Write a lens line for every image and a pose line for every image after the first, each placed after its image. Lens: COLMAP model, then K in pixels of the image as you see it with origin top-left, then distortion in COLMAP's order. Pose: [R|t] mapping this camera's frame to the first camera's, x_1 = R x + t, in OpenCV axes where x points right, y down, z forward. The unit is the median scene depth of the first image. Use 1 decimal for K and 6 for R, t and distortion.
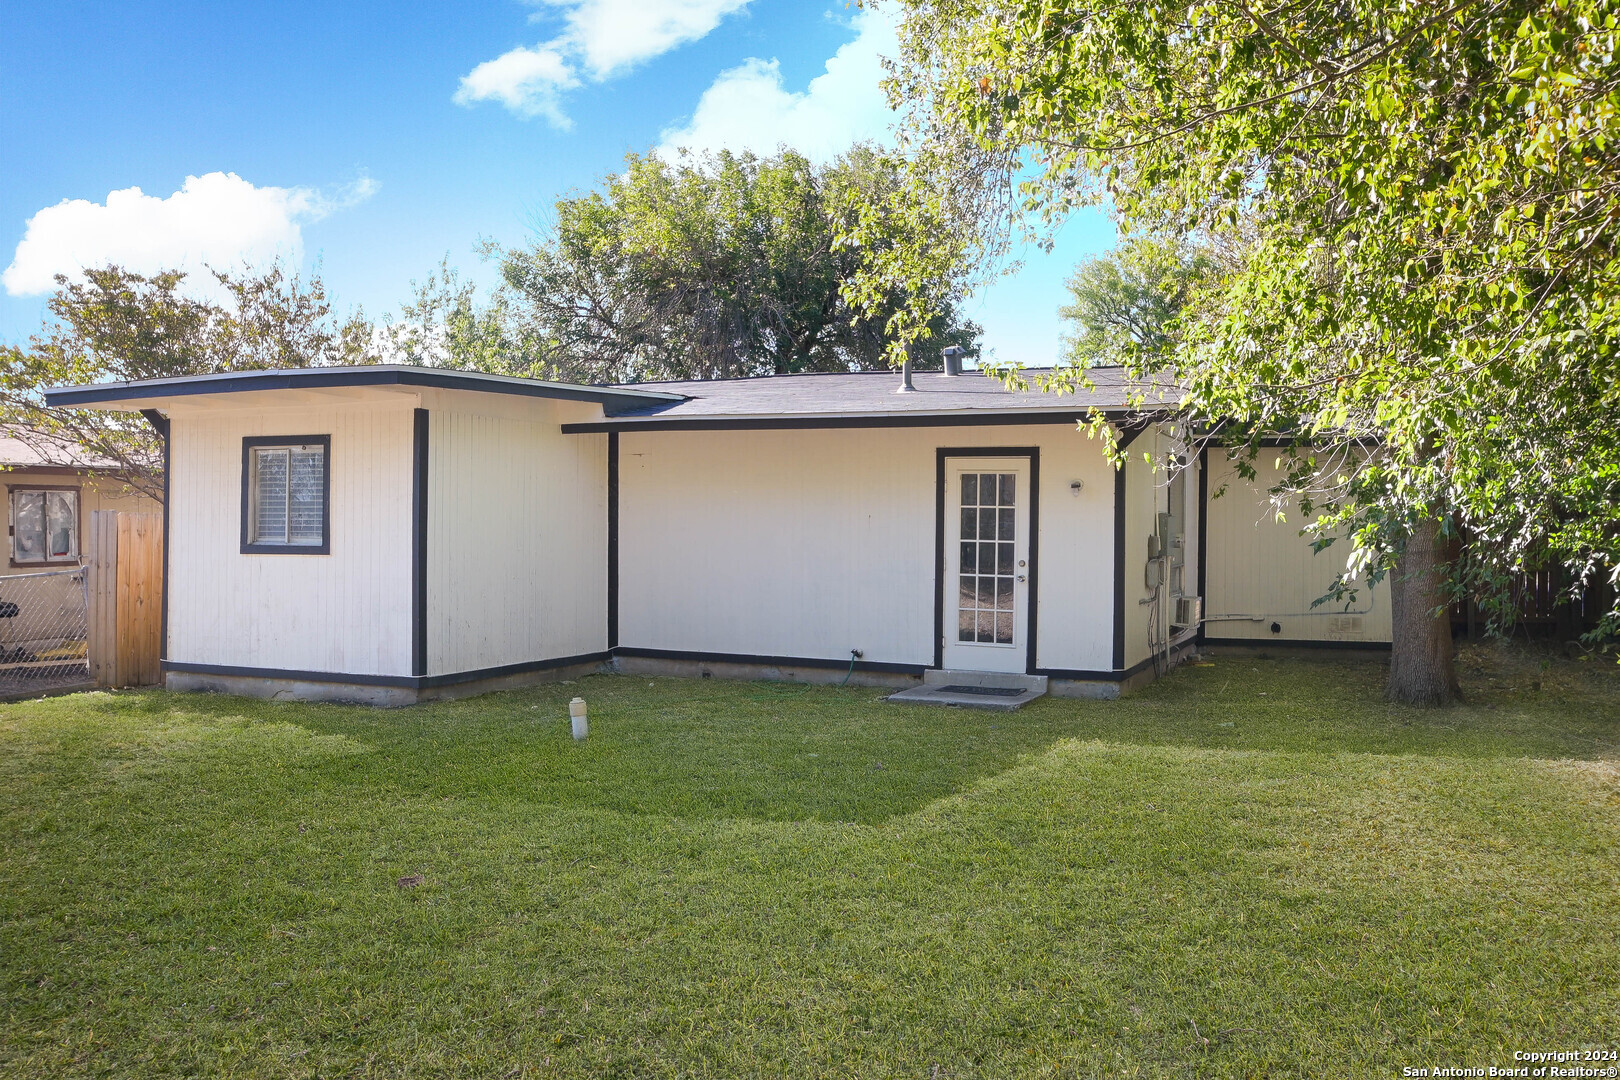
lens RADIAL K [[1406.9, 0, 810.3], [0, 1406.9, 539.6], [0, 0, 1]] dist [-0.019369, 0.006238]
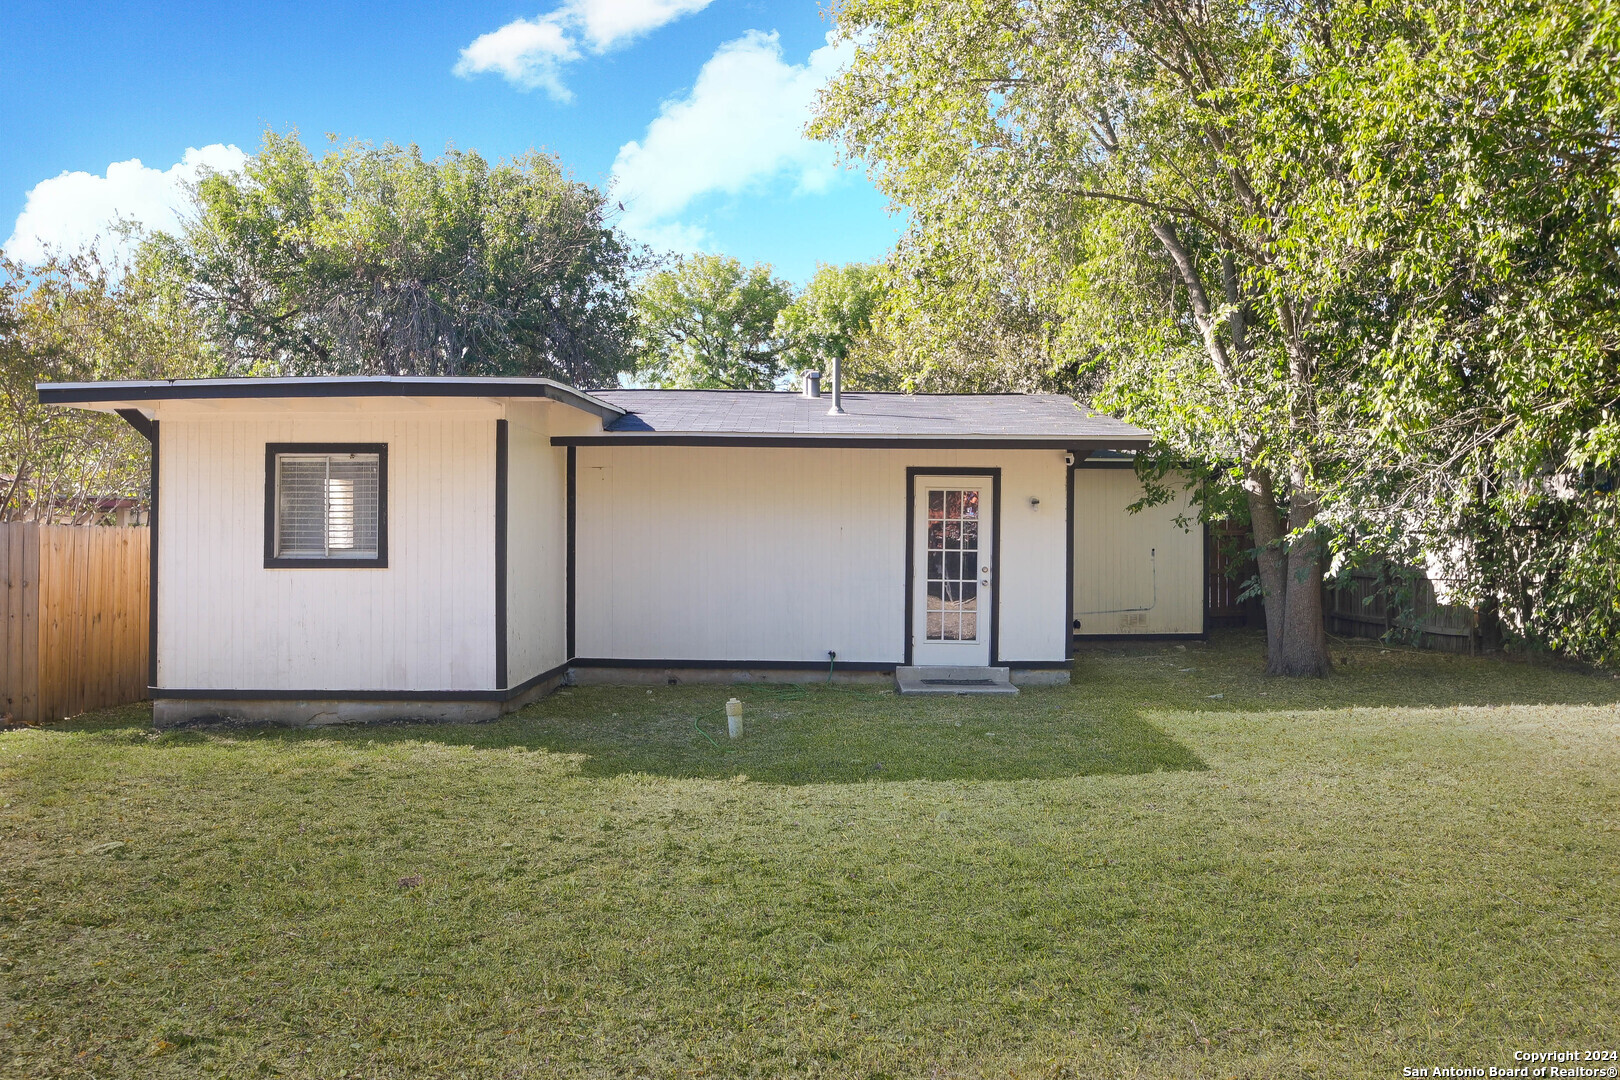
lens RADIAL K [[1485.9, 0, 810.0], [0, 1485.9, 538.1], [0, 0, 1]] dist [-0.021966, 0.000000]
pose [[0.915338, -0.002414, 0.402680, -0.461542], [0.006675, 0.999936, -0.009179, 0.001527], [-0.402631, 0.011089, 0.915295, -0.045512]]
